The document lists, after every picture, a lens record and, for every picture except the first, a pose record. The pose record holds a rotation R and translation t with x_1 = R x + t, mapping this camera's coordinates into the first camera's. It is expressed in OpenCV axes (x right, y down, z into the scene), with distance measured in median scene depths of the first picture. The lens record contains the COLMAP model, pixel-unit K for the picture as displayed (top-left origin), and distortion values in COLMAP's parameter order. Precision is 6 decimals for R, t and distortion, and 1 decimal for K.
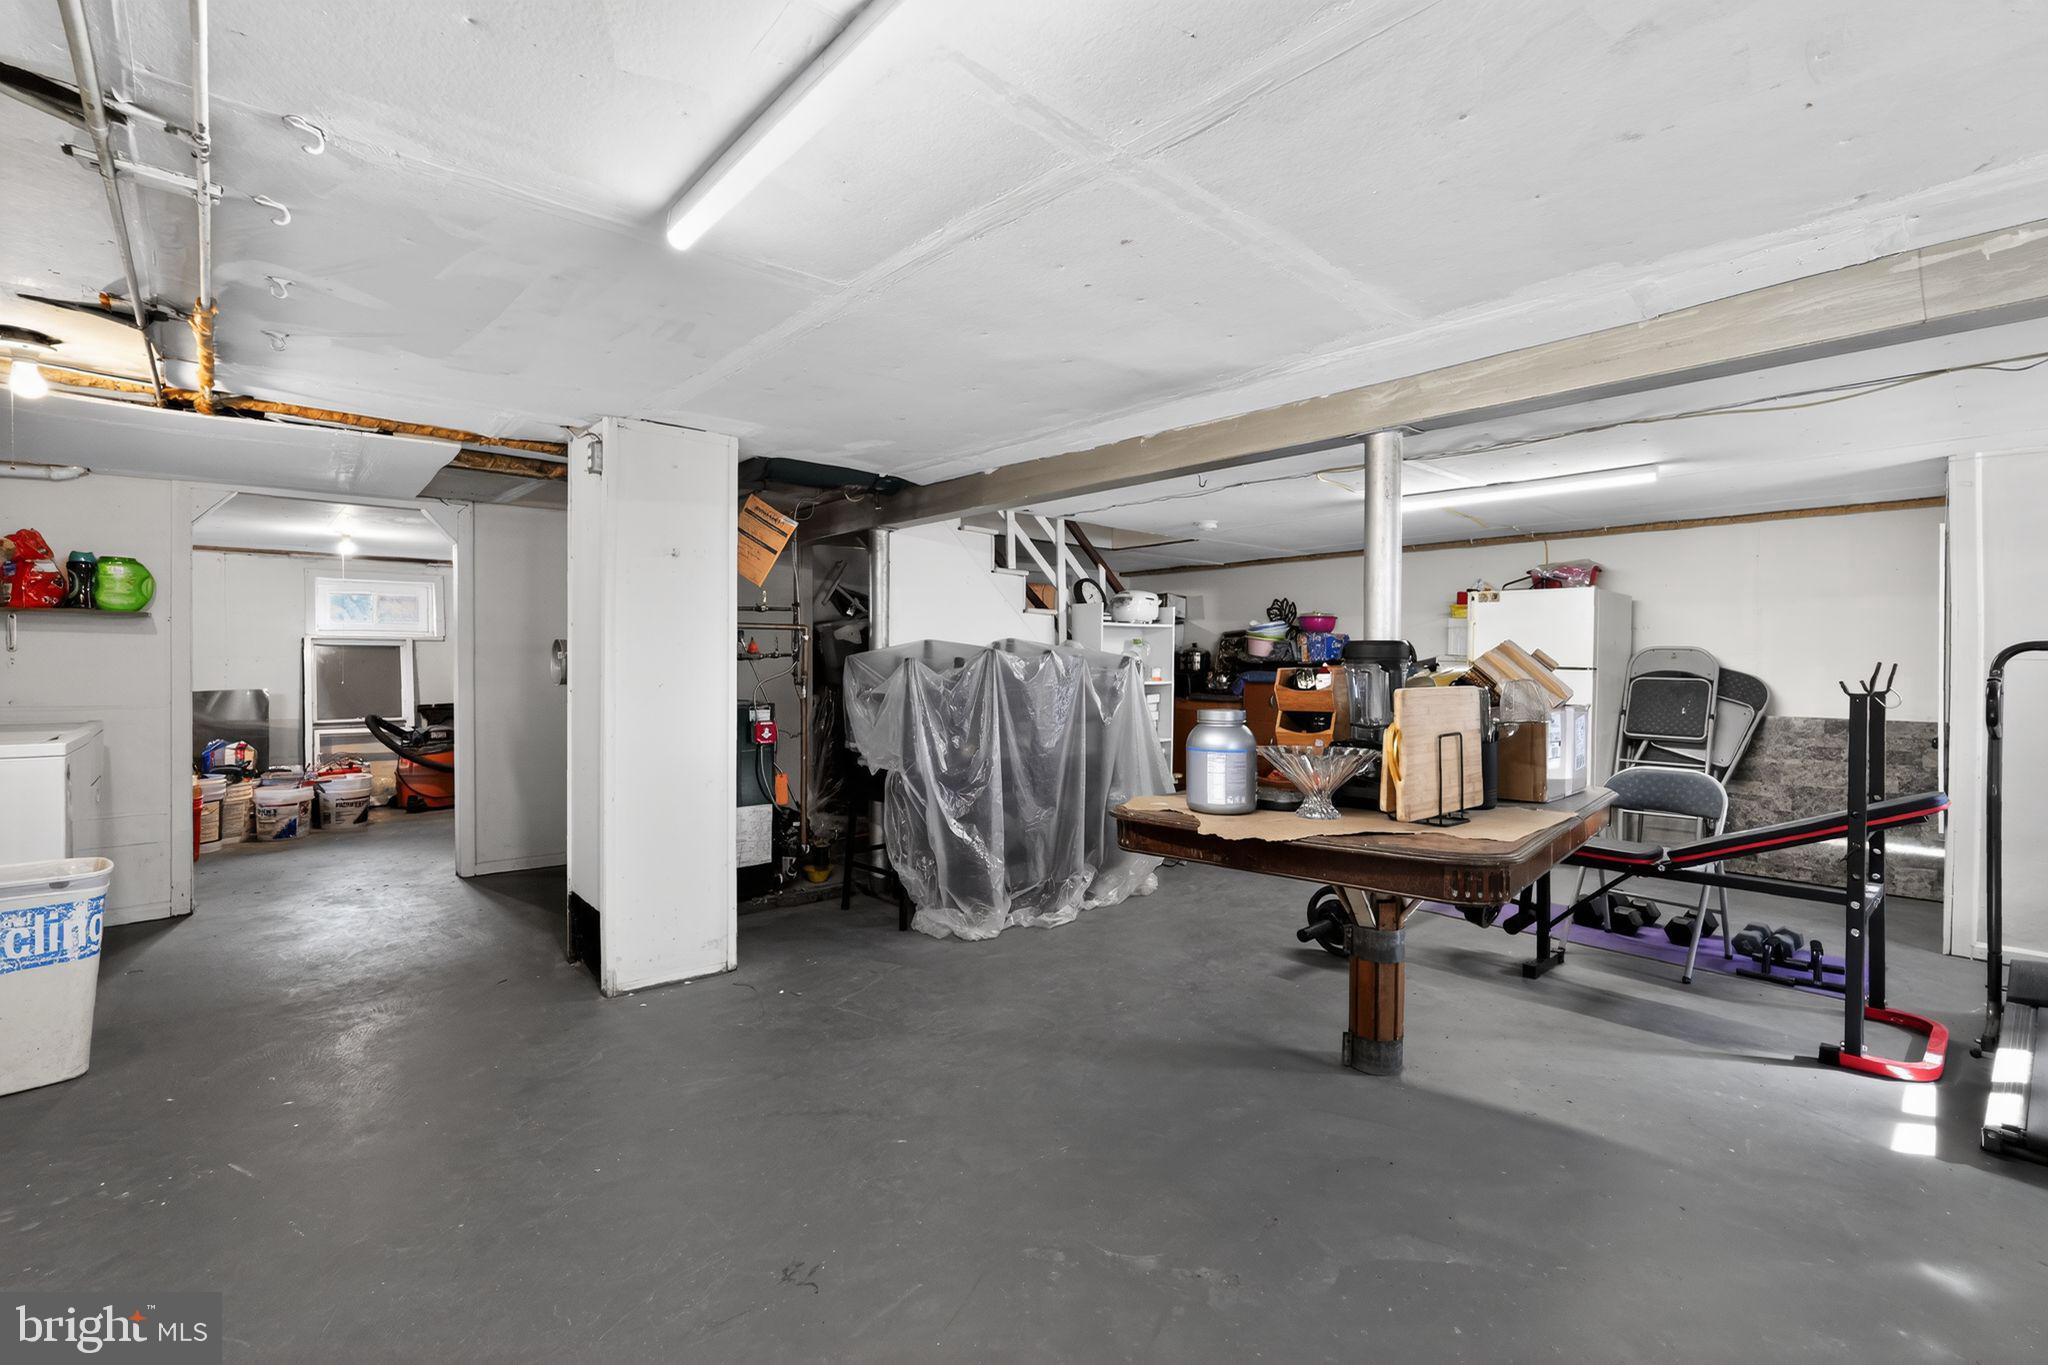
lens RADIAL K [[921.9, 0, 1022.4], [0, 921.9, 685.3], [0, 0, 1]] dist [0.001334, 0.000178]
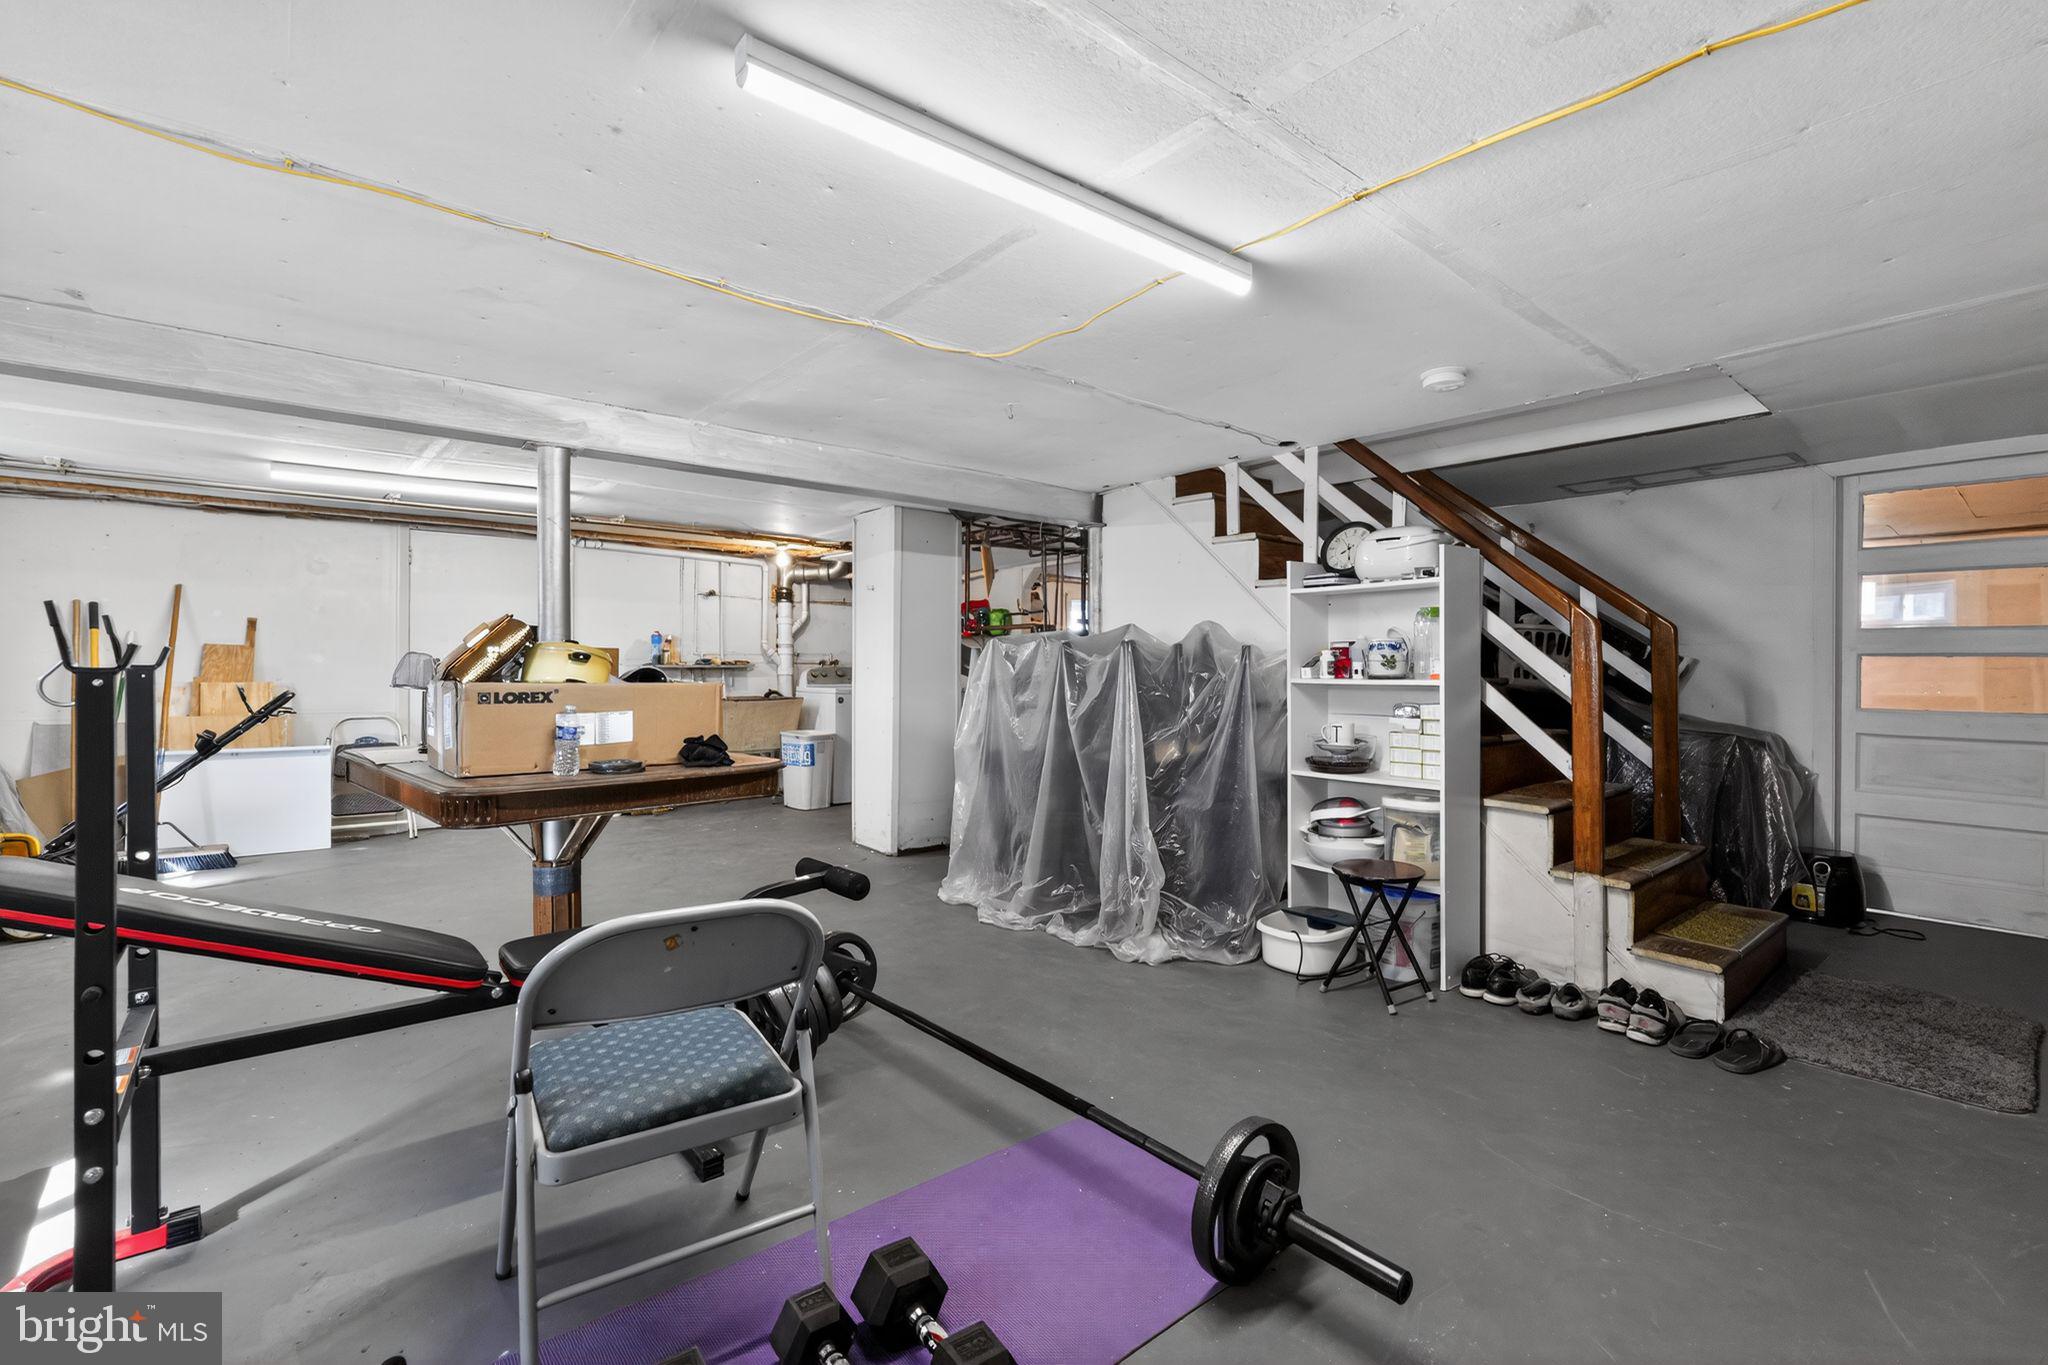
lens RADIAL K [[921.9, 0, 1022.4], [0, 921.9, 685.3], [0, 0, 1]] dist [0.001334, 0.000178]
pose [[-0.020839, 0.002369, -0.999780, 0.799899], [-0.015267, 0.999880, 0.002688, 0.004444], [0.999666, 0.015319, -0.020801, 0.844281]]
